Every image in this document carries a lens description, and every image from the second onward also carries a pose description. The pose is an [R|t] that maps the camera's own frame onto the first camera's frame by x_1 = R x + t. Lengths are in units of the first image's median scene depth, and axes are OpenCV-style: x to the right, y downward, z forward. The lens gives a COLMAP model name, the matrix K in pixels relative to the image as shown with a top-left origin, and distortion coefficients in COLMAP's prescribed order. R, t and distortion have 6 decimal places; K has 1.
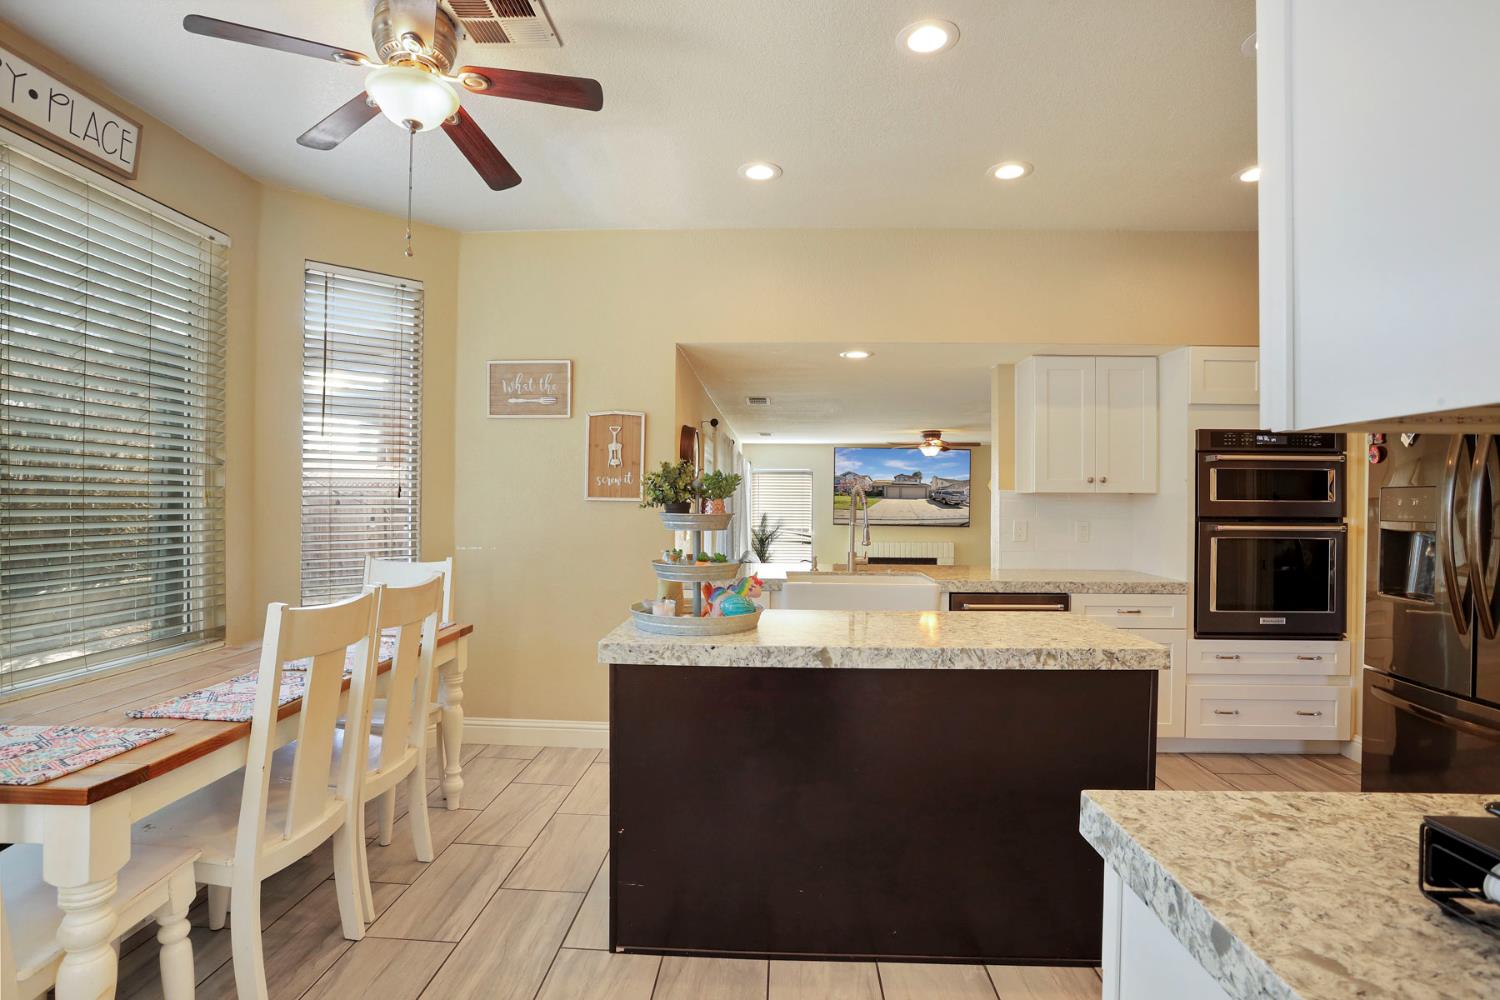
lens RADIAL K [[734.7, 0, 743.8], [0, 734.7, 495.3], [0, 0, 1]] dist [-0.075151, 0.035387]
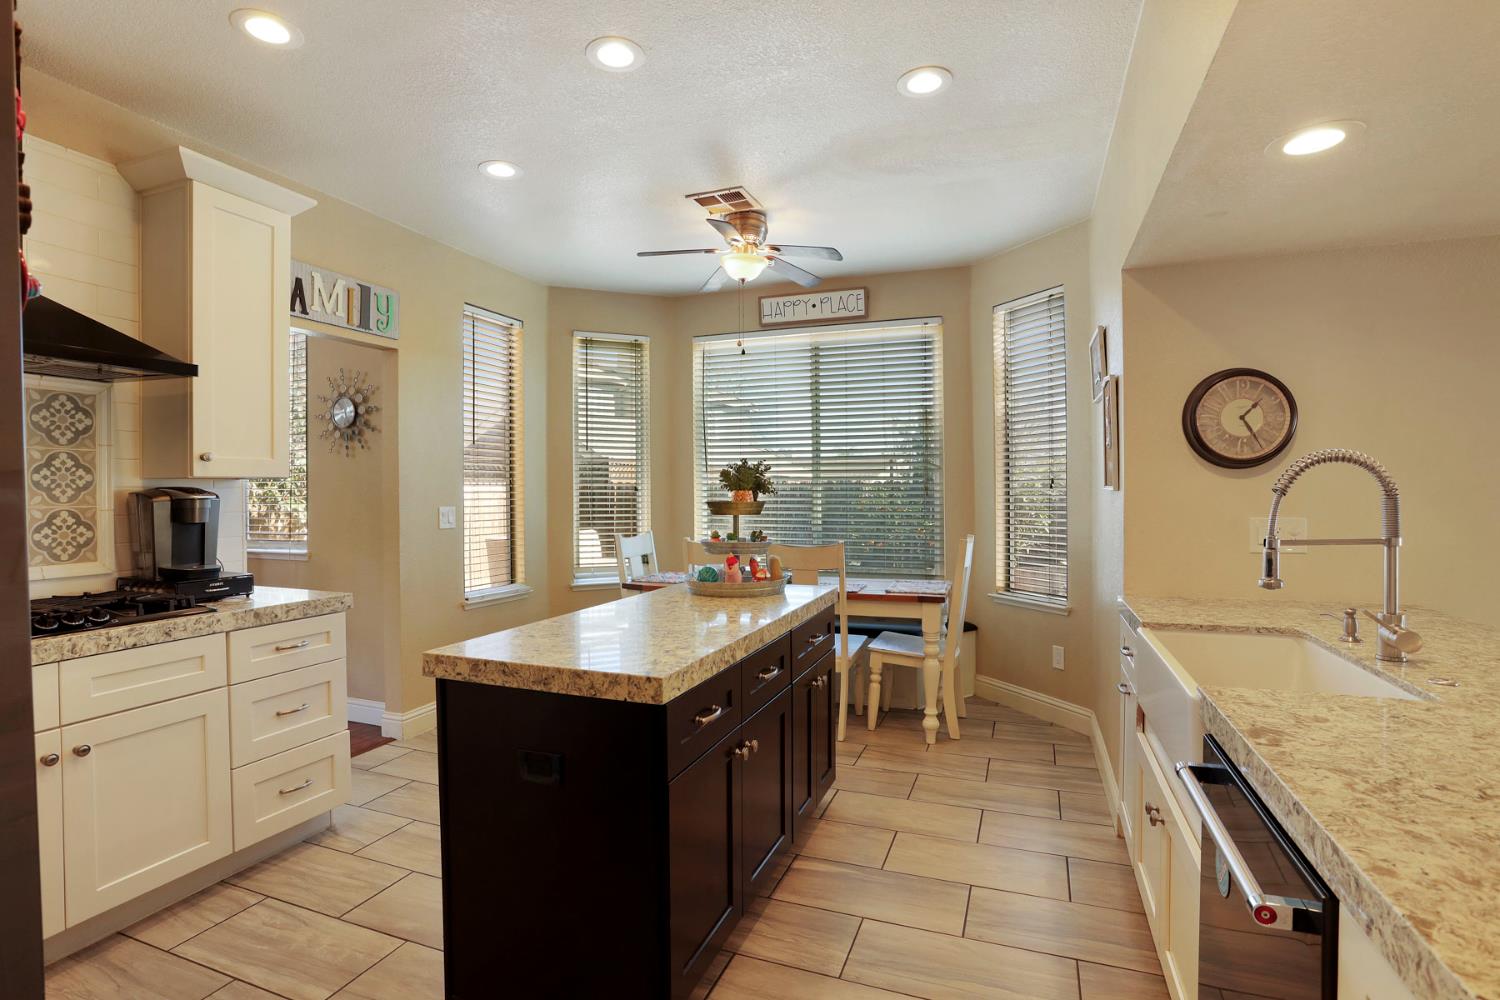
lens RADIAL K [[734.7, 0, 743.8], [0, 734.7, 495.3], [0, 0, 1]] dist [-0.075151, 0.035387]
pose [[-0.315711, 0.000342, -0.948855, 0.695143], [0.011576, 0.999927, -0.003491, 0.011218], [0.948785, -0.012086, -0.315692, 0.873105]]
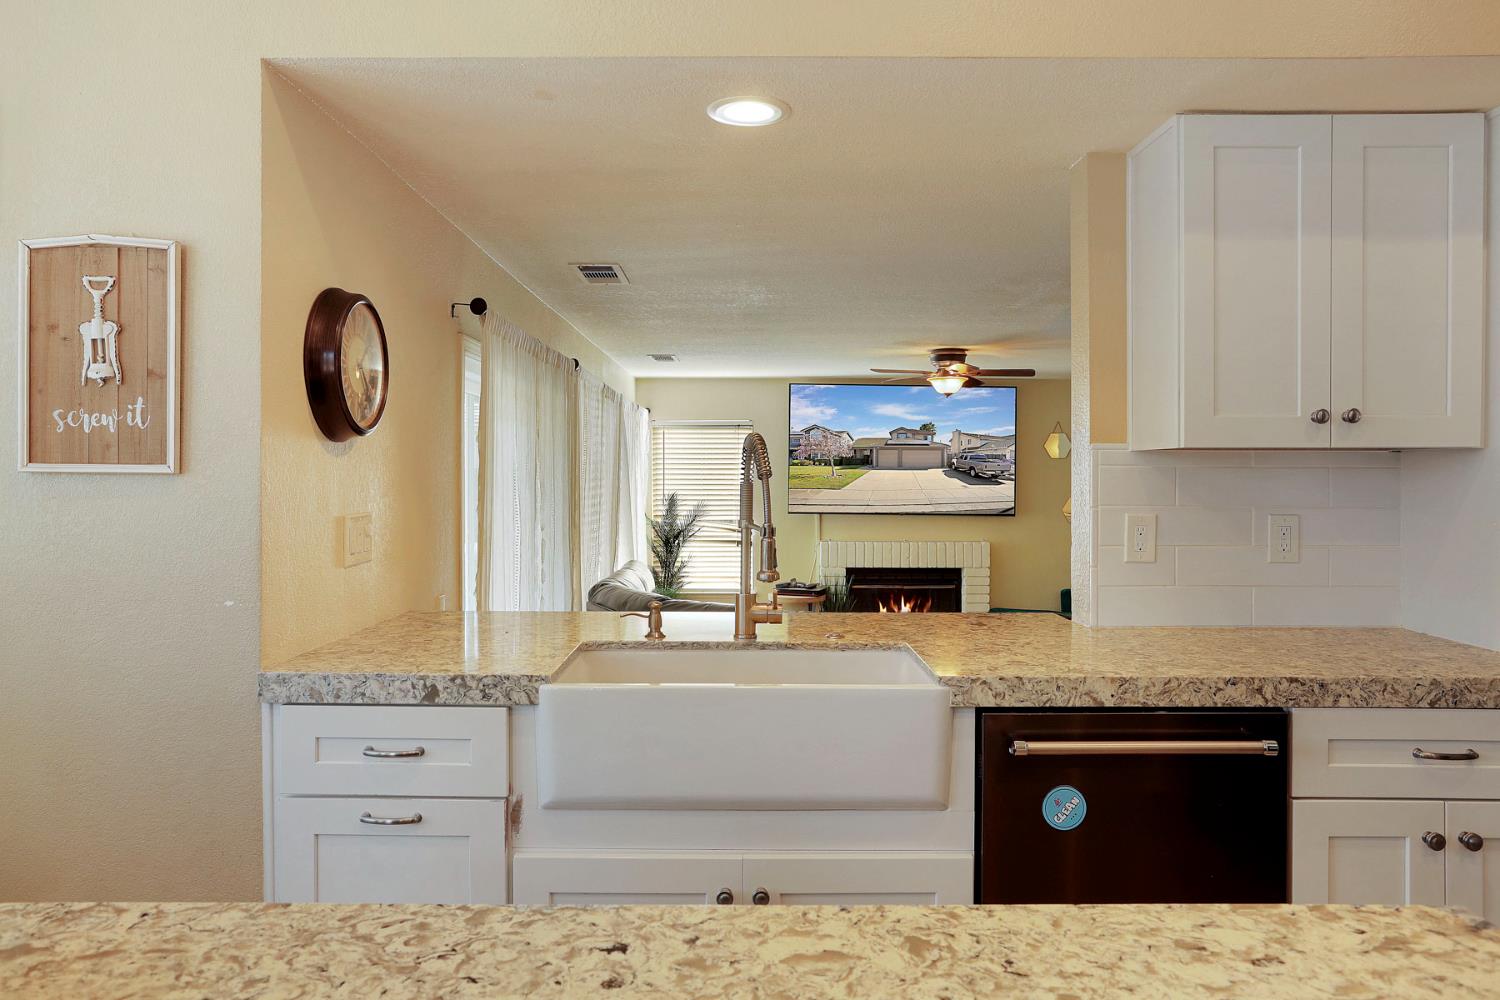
lens RADIAL K [[994.4, 0, 748.8], [0, 994.4, 477.3], [0, 0, 1]] dist [-0.012977, 0.001734]
pose [[0.999085, -0.005921, 0.042367, 0.138177], [0.005469, 0.999927, 0.010778, 0.005904], [-0.042427, -0.010536, 0.999044, 0.473462]]
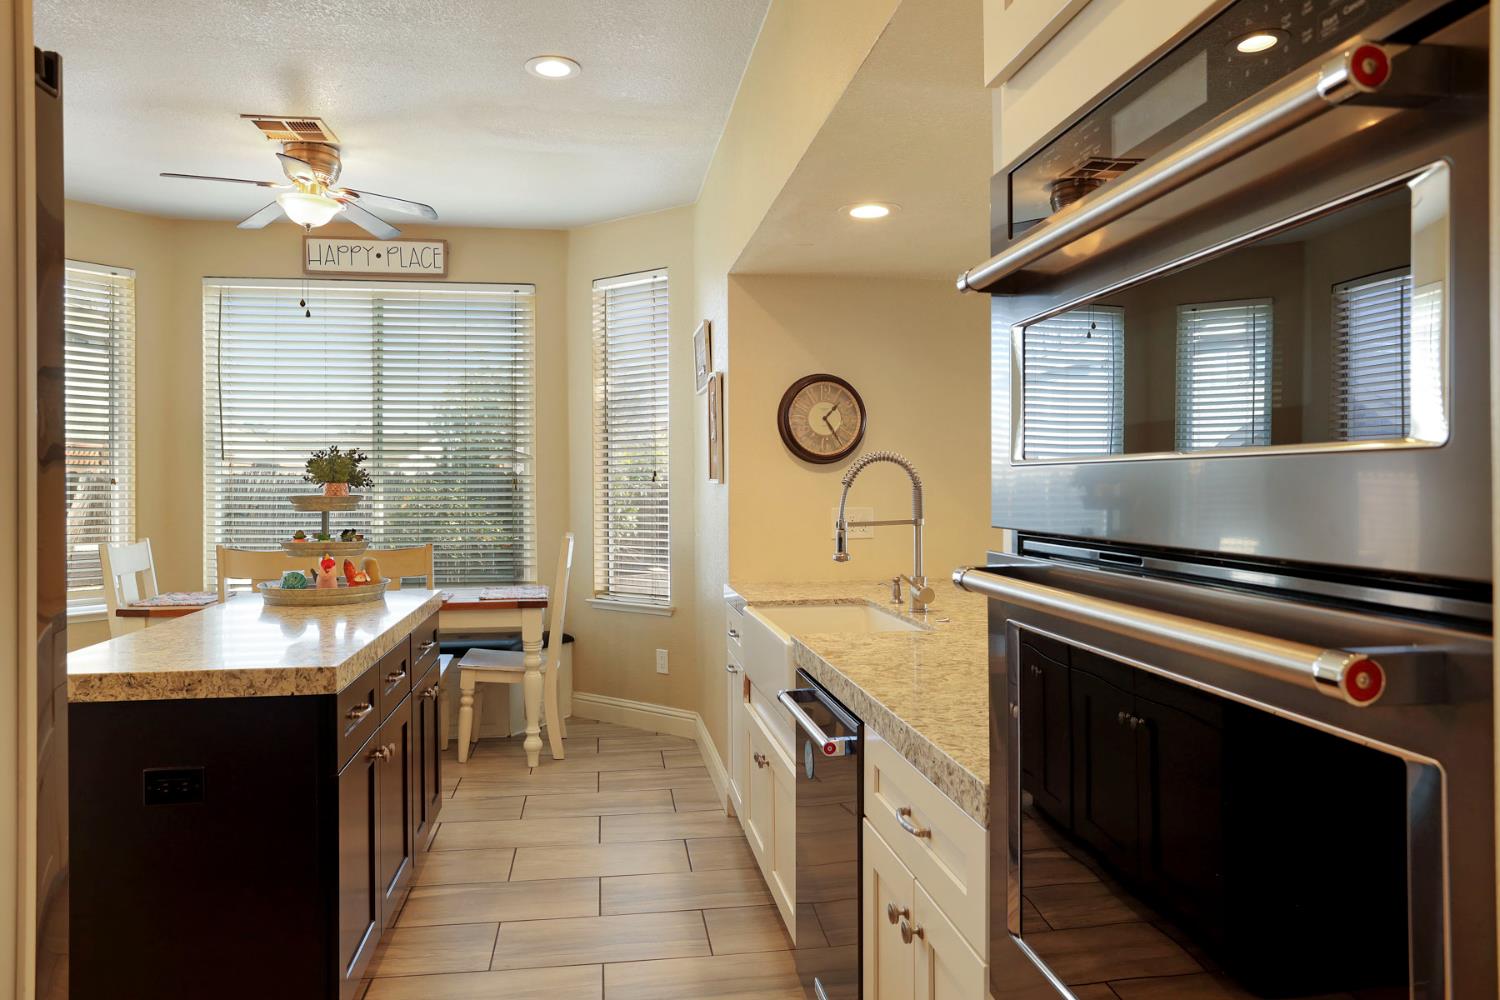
lens RADIAL K [[1001.5, 0, 728.6], [0, 1001.5, 471.4], [0, 0, 1]] dist [-0.002956, 0.002284]
pose [[0.180175, -0.019389, -0.983443, 0.925497], [0.014350, 0.999751, -0.017082, 0.013469], [0.983530, -0.011034, 0.180409, 0.816813]]
